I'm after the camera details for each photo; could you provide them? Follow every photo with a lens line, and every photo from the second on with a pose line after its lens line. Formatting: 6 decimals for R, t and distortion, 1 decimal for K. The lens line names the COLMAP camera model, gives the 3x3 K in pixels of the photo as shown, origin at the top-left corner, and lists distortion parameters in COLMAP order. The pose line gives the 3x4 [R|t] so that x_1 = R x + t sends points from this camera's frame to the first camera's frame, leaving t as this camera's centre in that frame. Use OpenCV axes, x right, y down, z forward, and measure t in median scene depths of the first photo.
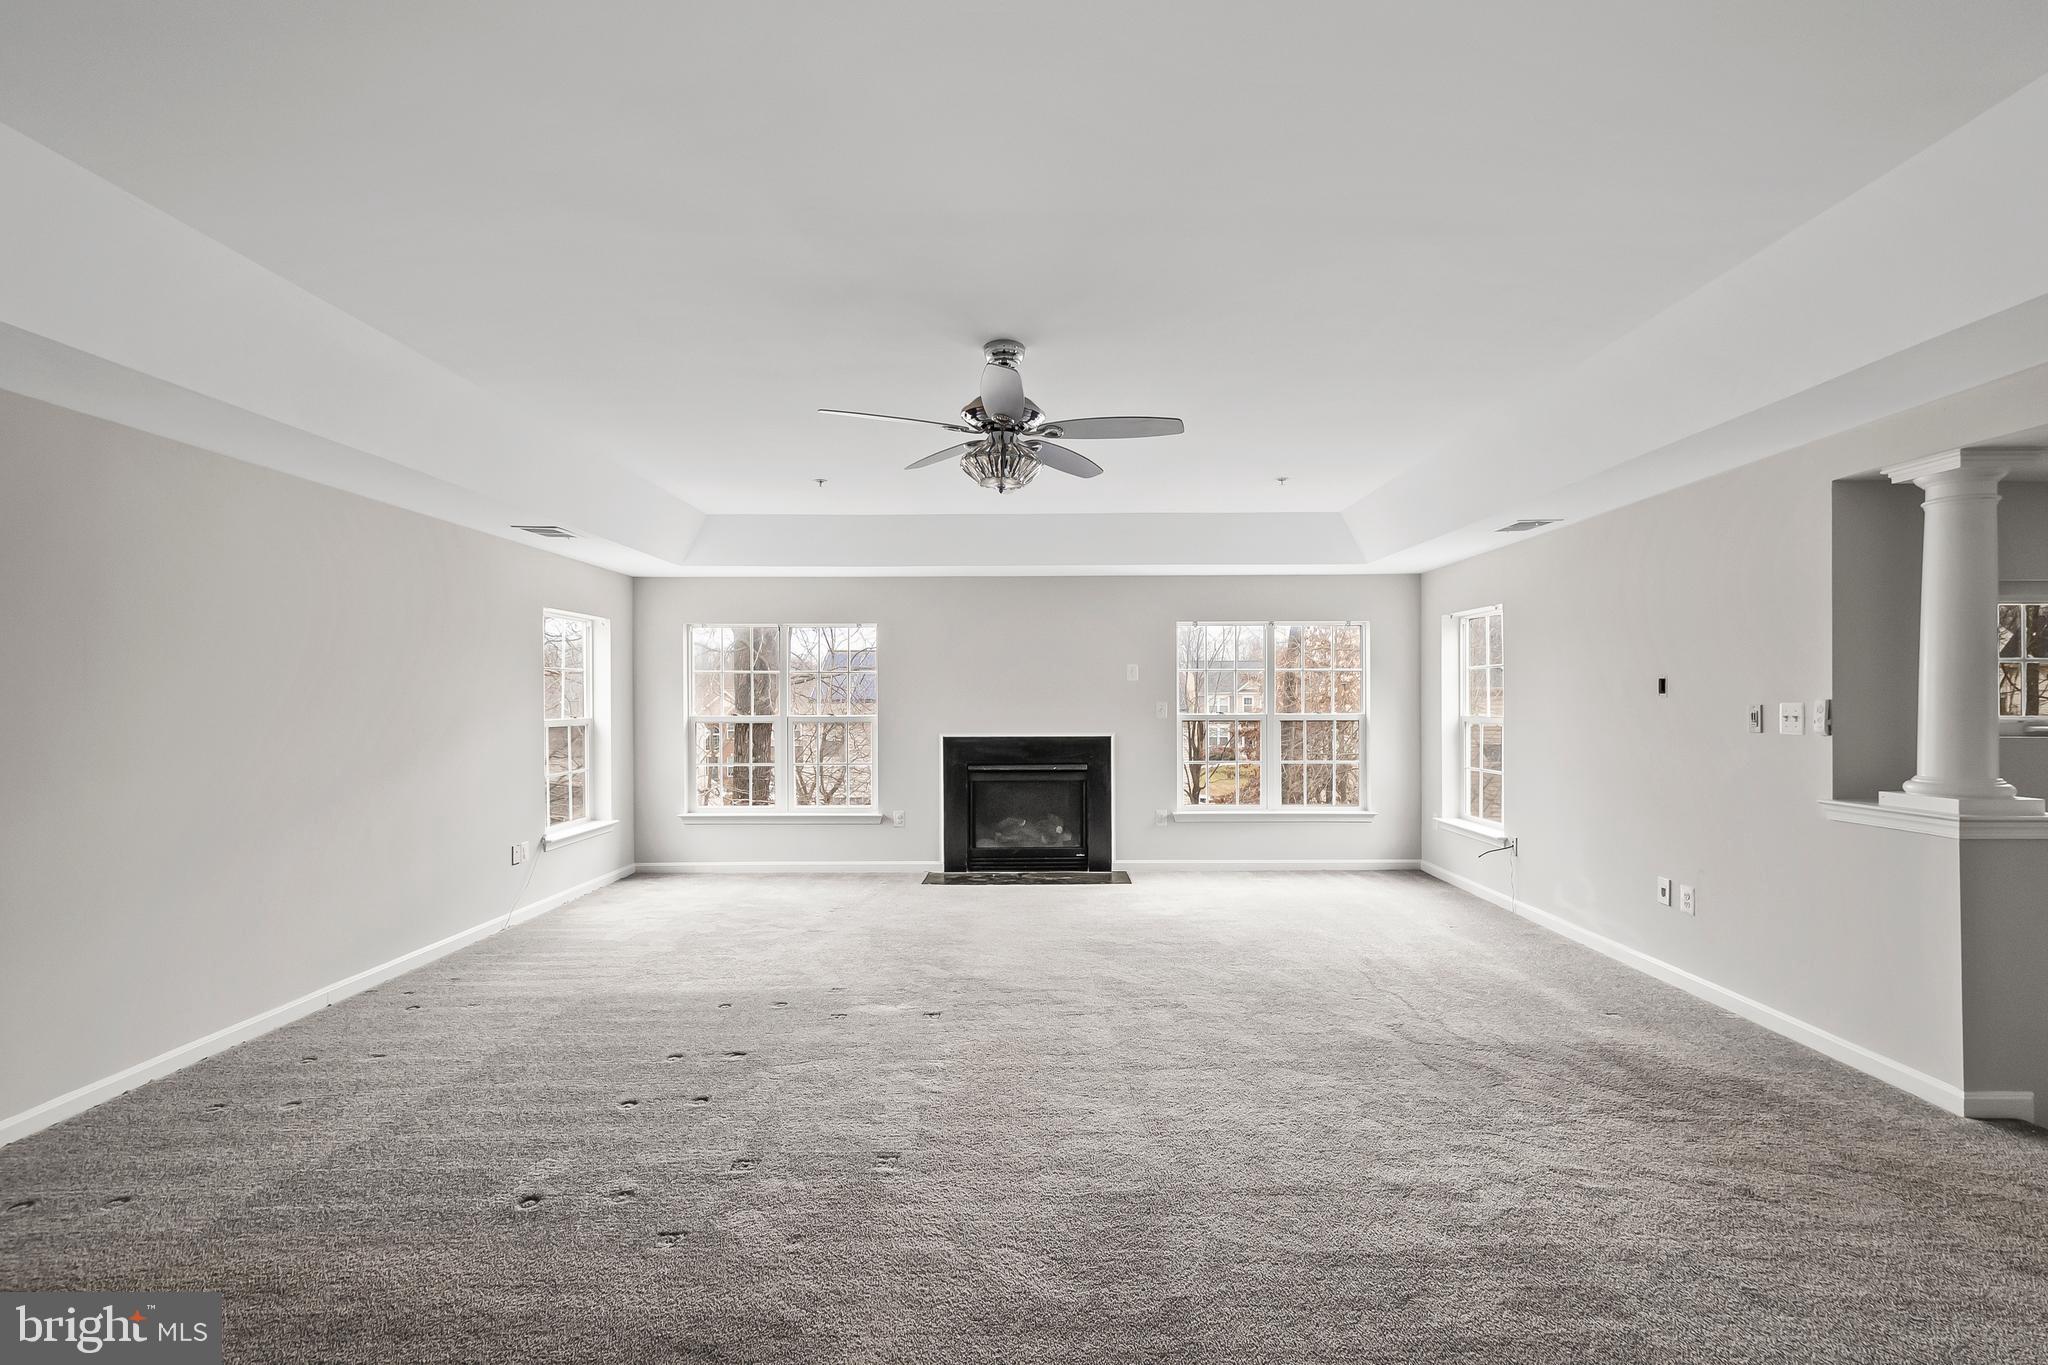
lens RADIAL K [[906.1, 0, 1038.7], [0, 906.1, 693.6], [0, 0, 1]] dist [0.008754, -0.001486]
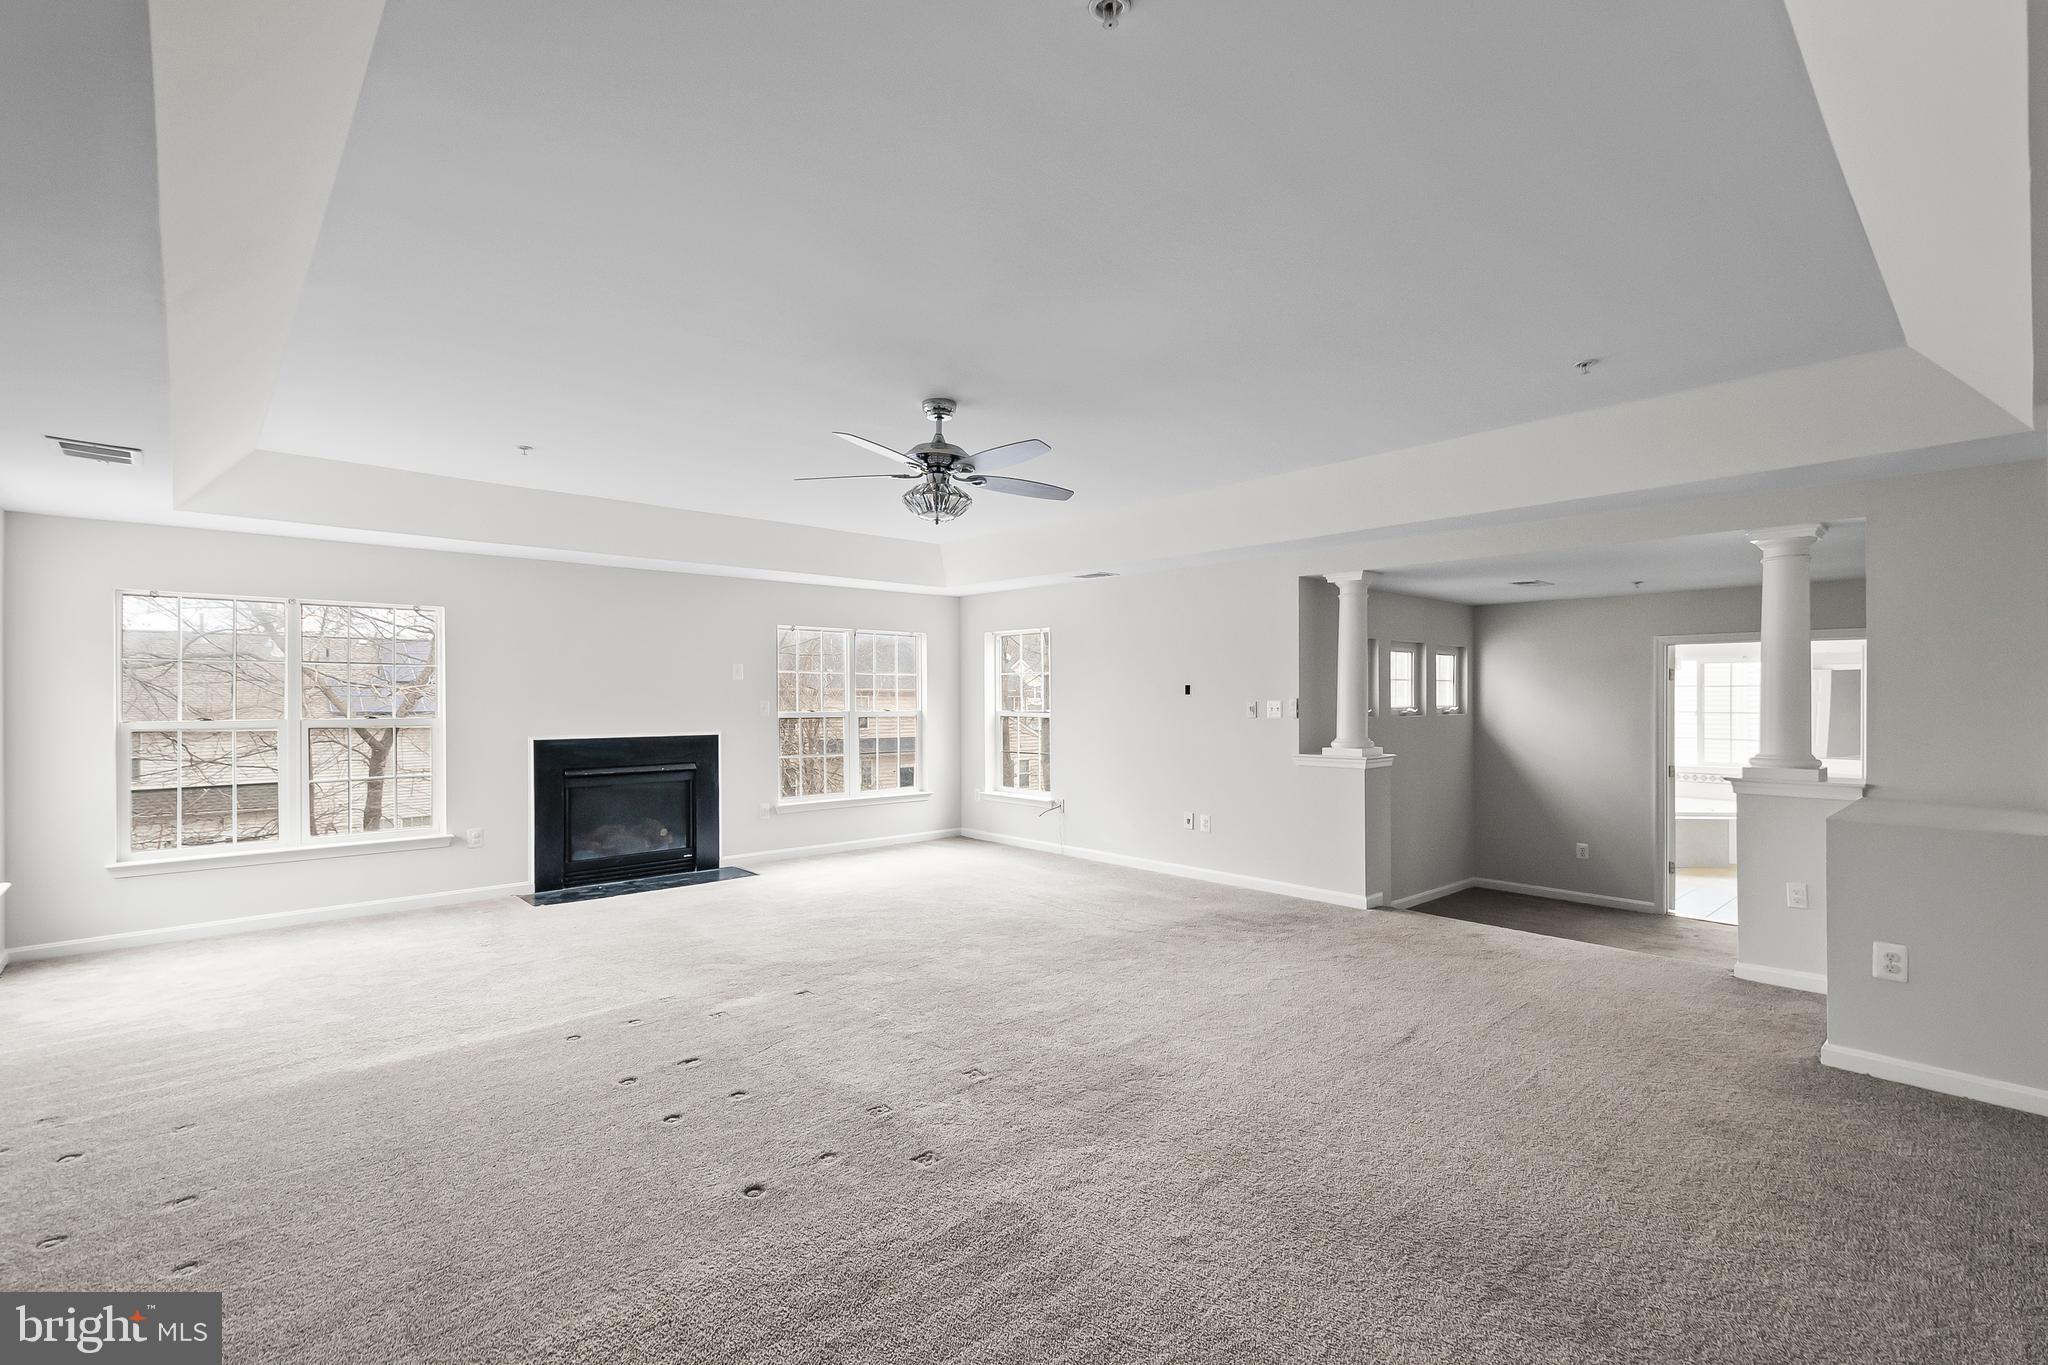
lens RADIAL K [[906.1, 0, 1041.4], [0, 906.1, 689.2], [0, 0, 1]] dist [0.008754, -0.001486]
pose [[0.736771, 0.008270, 0.676092, -0.465339], [-0.005340, 0.999965, -0.006413, 0.001645], [-0.676122, 0.001115, 0.736789, 0.017506]]
